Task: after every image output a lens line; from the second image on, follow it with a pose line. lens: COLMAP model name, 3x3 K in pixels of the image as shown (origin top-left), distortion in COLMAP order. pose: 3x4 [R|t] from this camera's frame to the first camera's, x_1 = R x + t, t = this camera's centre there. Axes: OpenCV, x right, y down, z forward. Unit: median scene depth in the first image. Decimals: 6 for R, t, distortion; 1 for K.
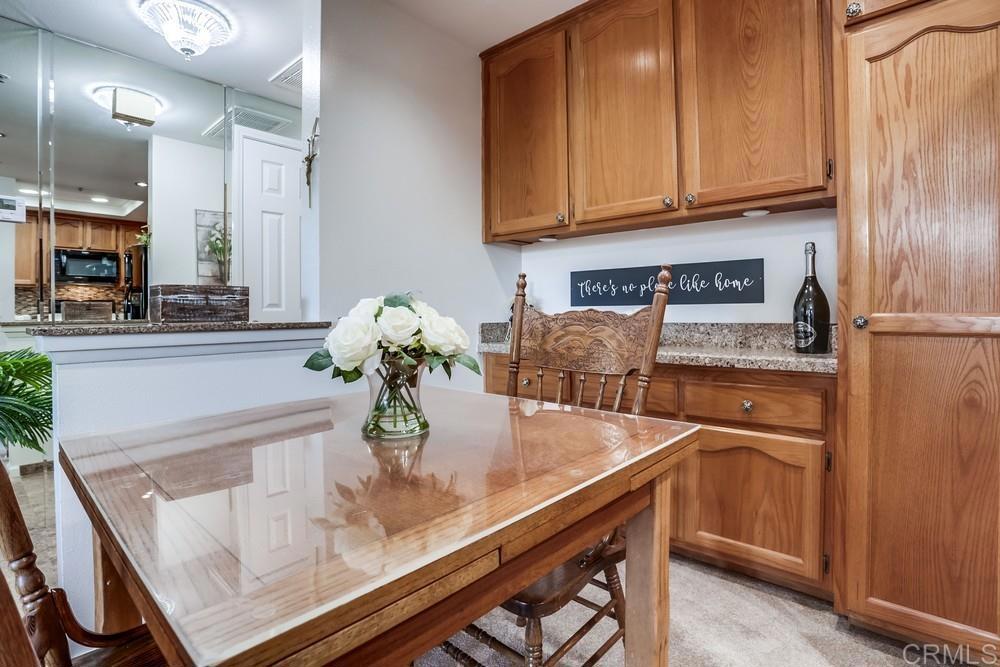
lens RADIAL K [[501.0, 0, 511.4], [0, 501.0, 316.7], [0, 0, 1]] dist [-0.055829, 0.015745]
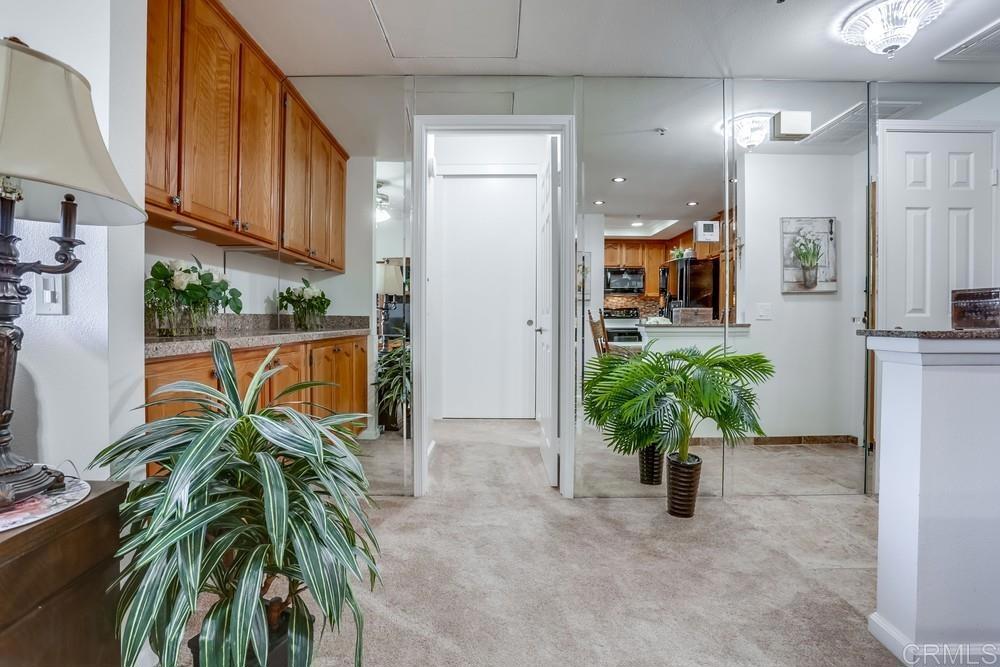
lens RADIAL K [[501.0, 0, 495.1], [0, 501.0, 324.1], [0, 0, 1]] dist [-0.055829, 0.015745]
pose [[0.662256, 0.009654, -0.749216, -0.262947], [-0.008234, 0.999950, 0.005606, 0.003110], [0.749233, 0.002457, 0.662302, -0.132266]]
